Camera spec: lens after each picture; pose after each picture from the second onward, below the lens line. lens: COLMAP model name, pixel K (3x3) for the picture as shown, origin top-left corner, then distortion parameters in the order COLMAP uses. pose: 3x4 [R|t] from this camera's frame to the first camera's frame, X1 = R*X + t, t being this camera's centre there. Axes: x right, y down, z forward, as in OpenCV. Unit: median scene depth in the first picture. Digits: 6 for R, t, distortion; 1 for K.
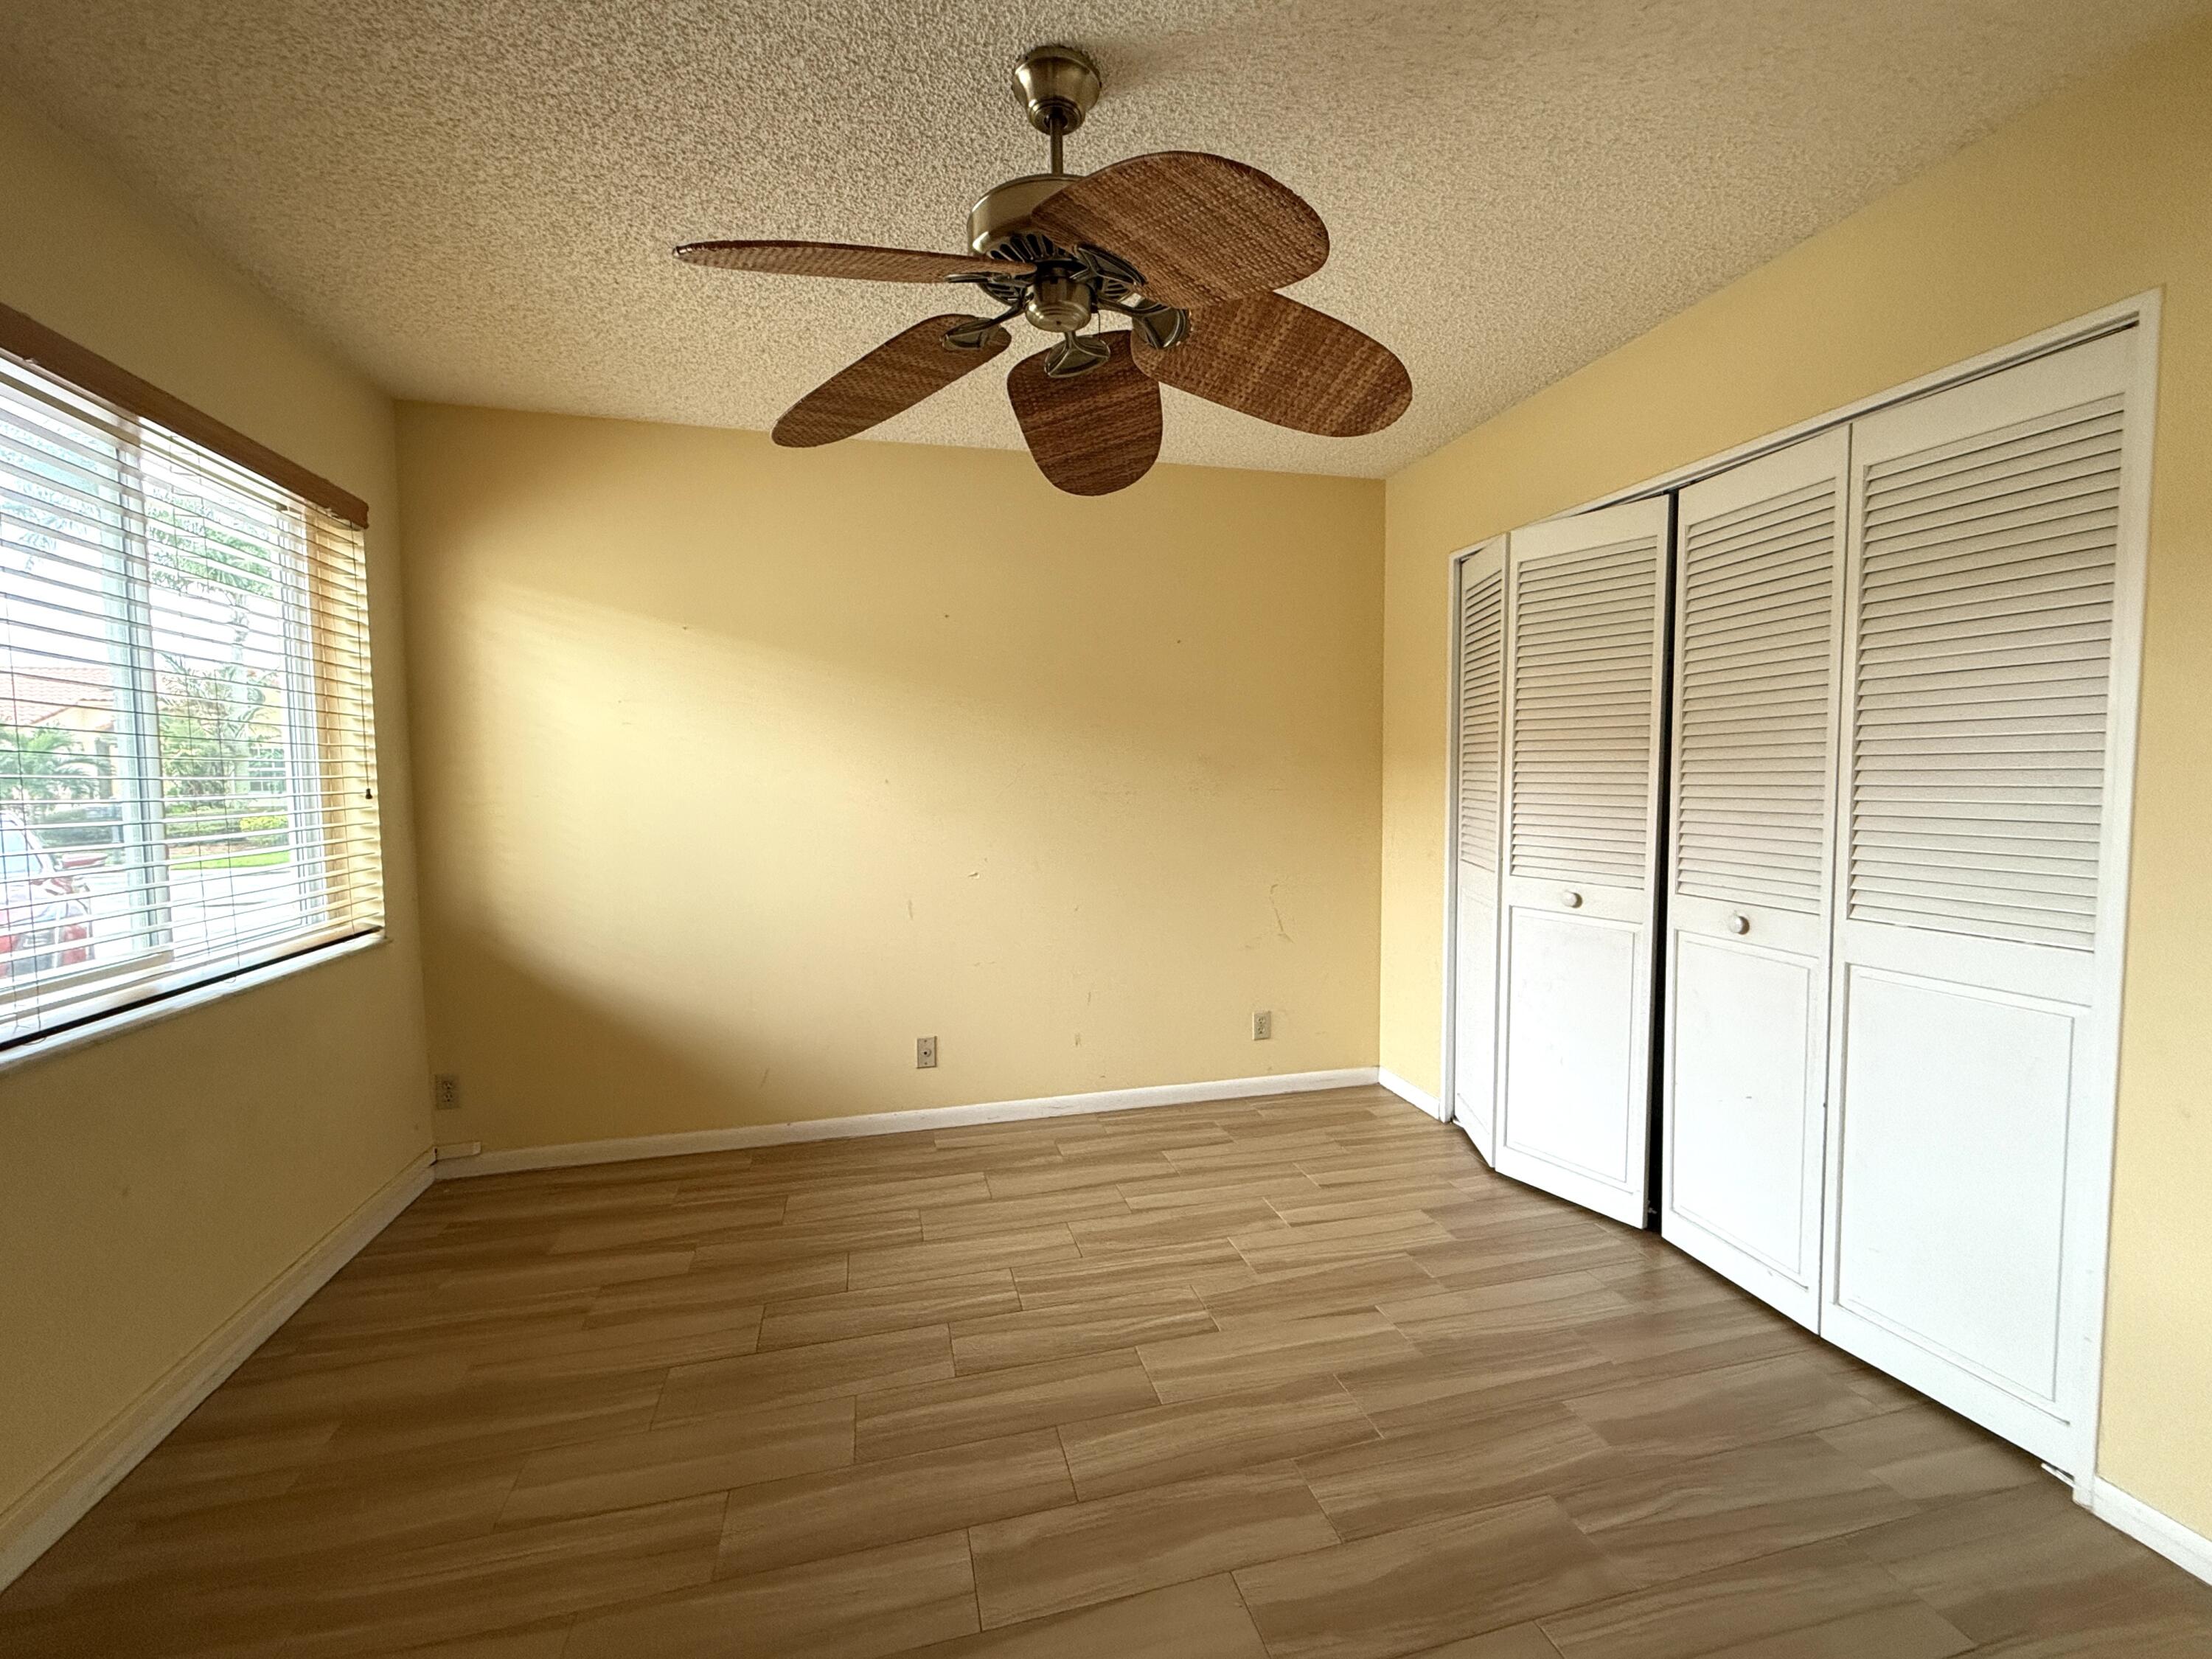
lens RADIAL K [[913.1, 0, 1096.2], [0, 913.1, 822.1], [0, 0, 1]] dist [-0.001168, 0.000300]
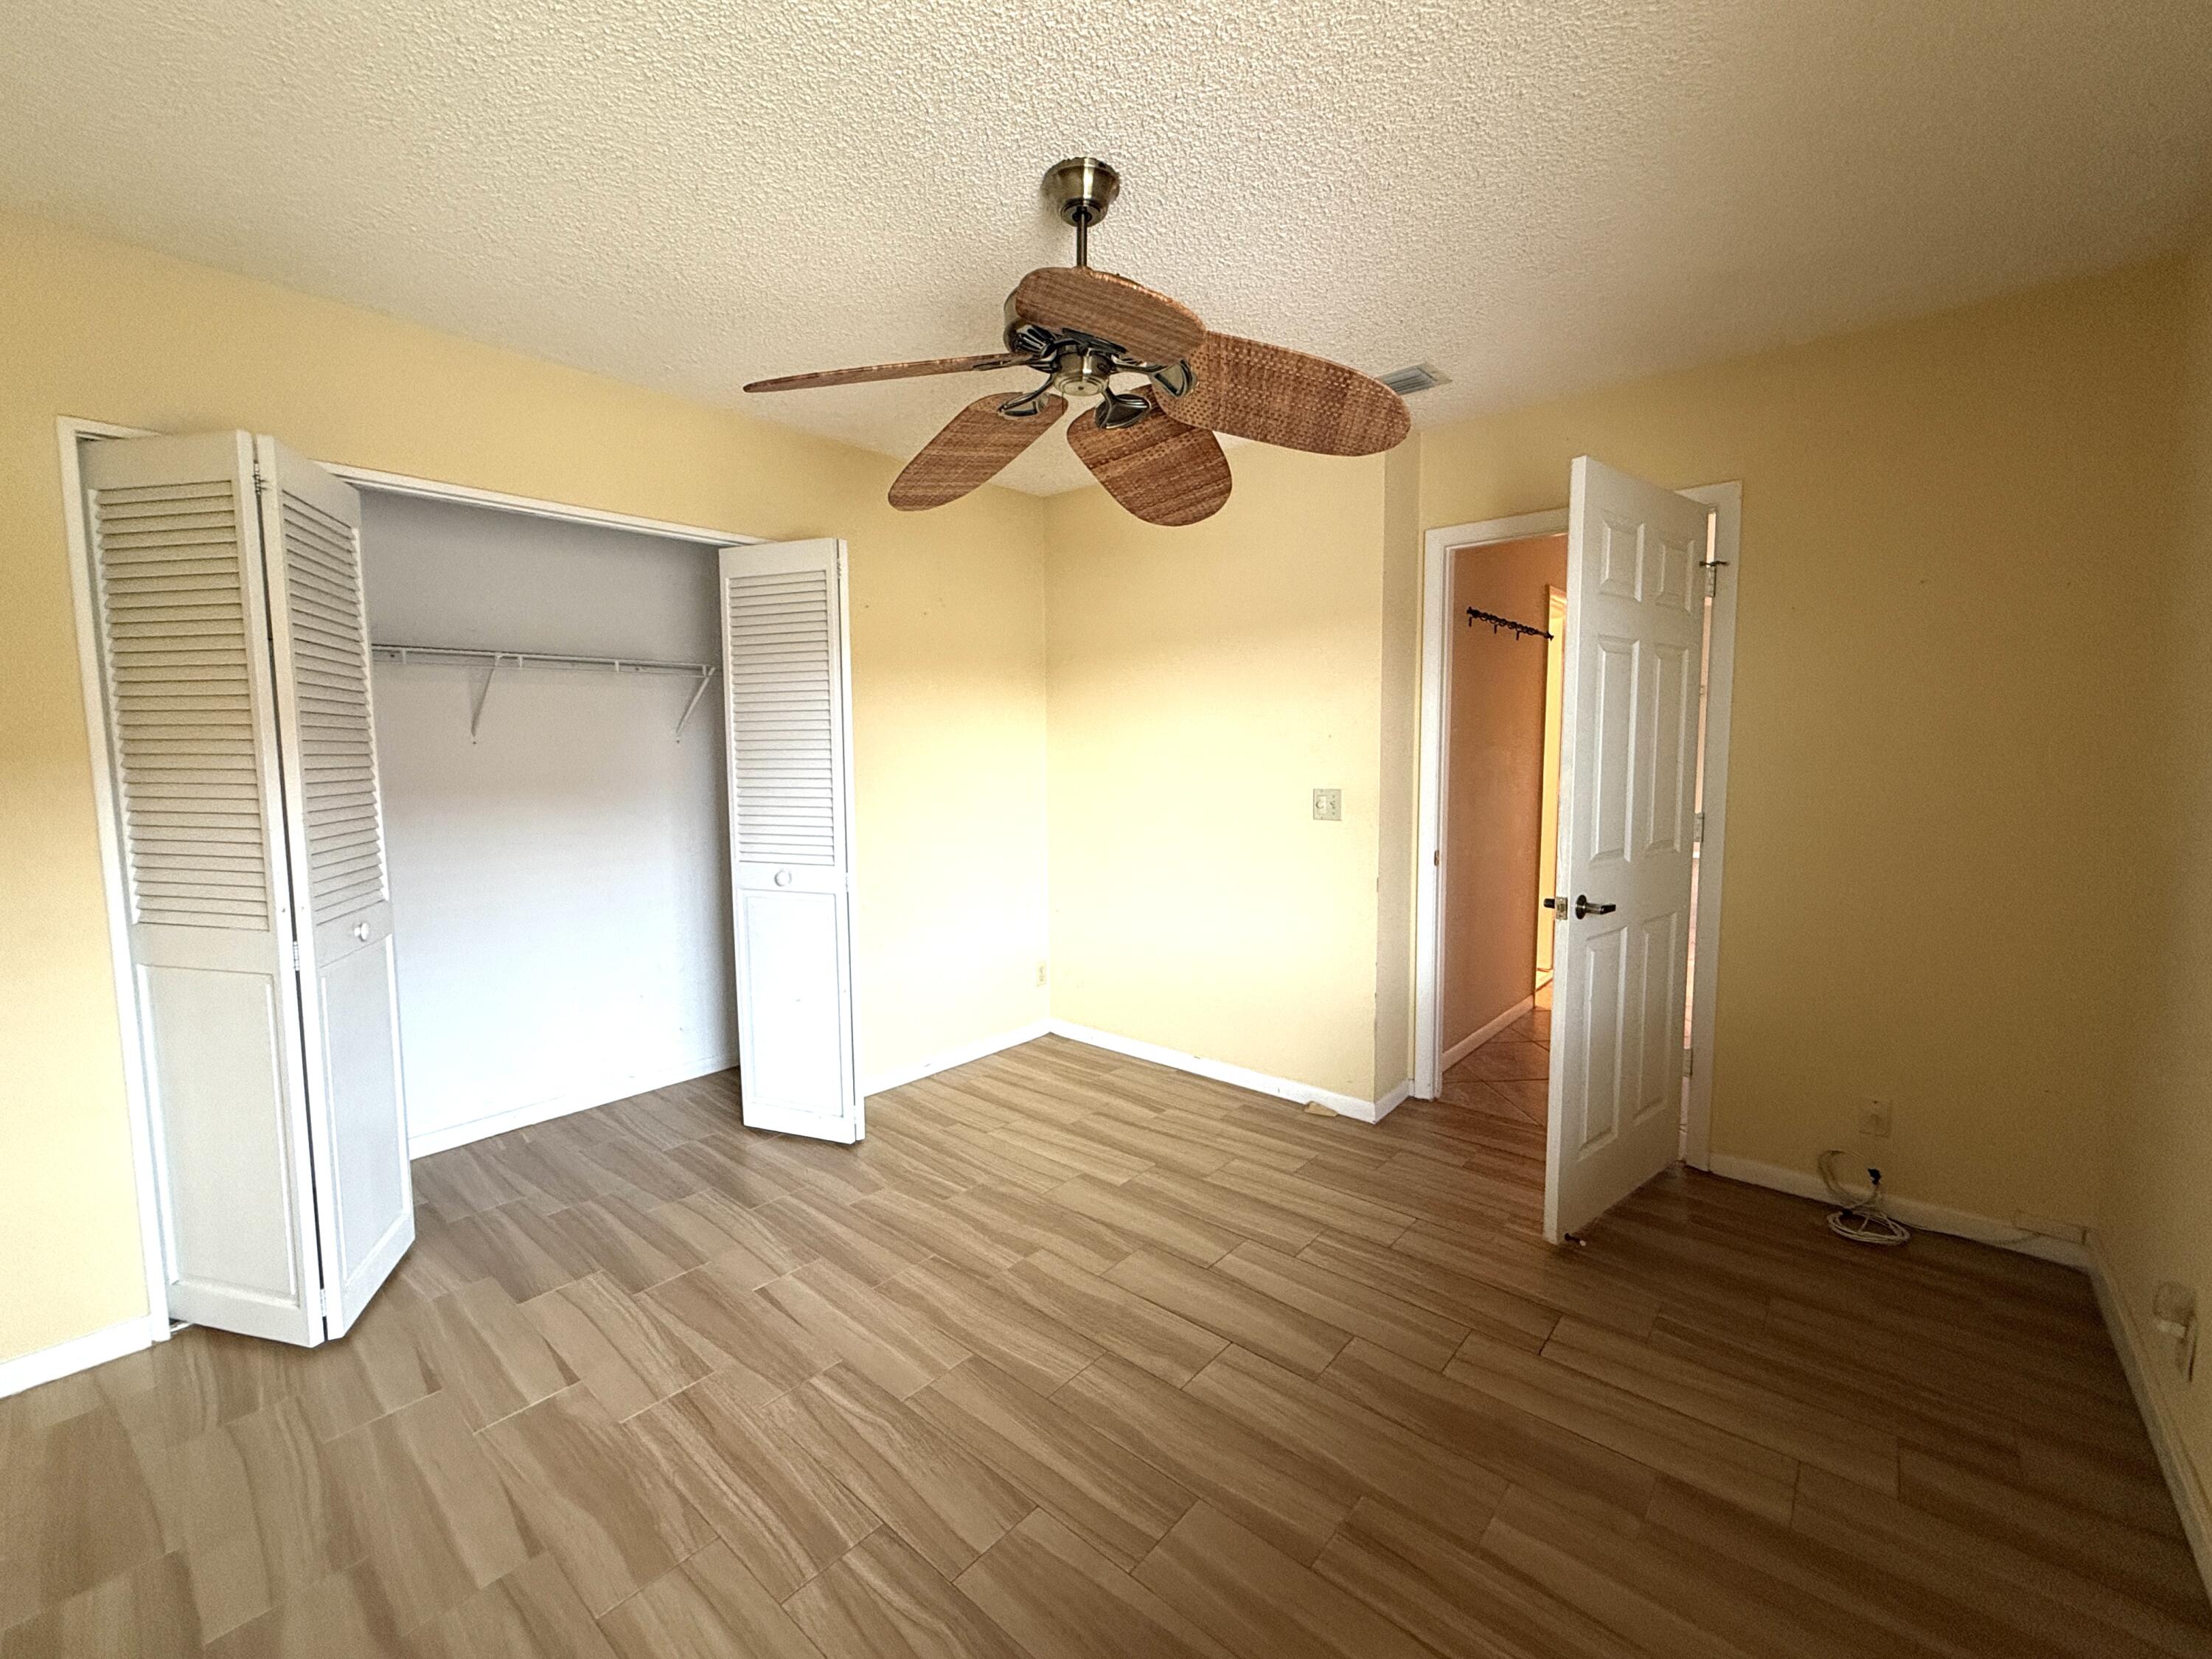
lens RADIAL K [[913.1, 0, 1104.2], [0, 913.1, 829.2], [0, 0, 1]] dist [-0.001168, 0.000300]
pose [[-0.570707, -0.055640, 0.819267, -0.707385], [0.063898, 0.991667, 0.111860, -0.073413], [-0.818664, 0.116189, -0.562396, 1.147336]]
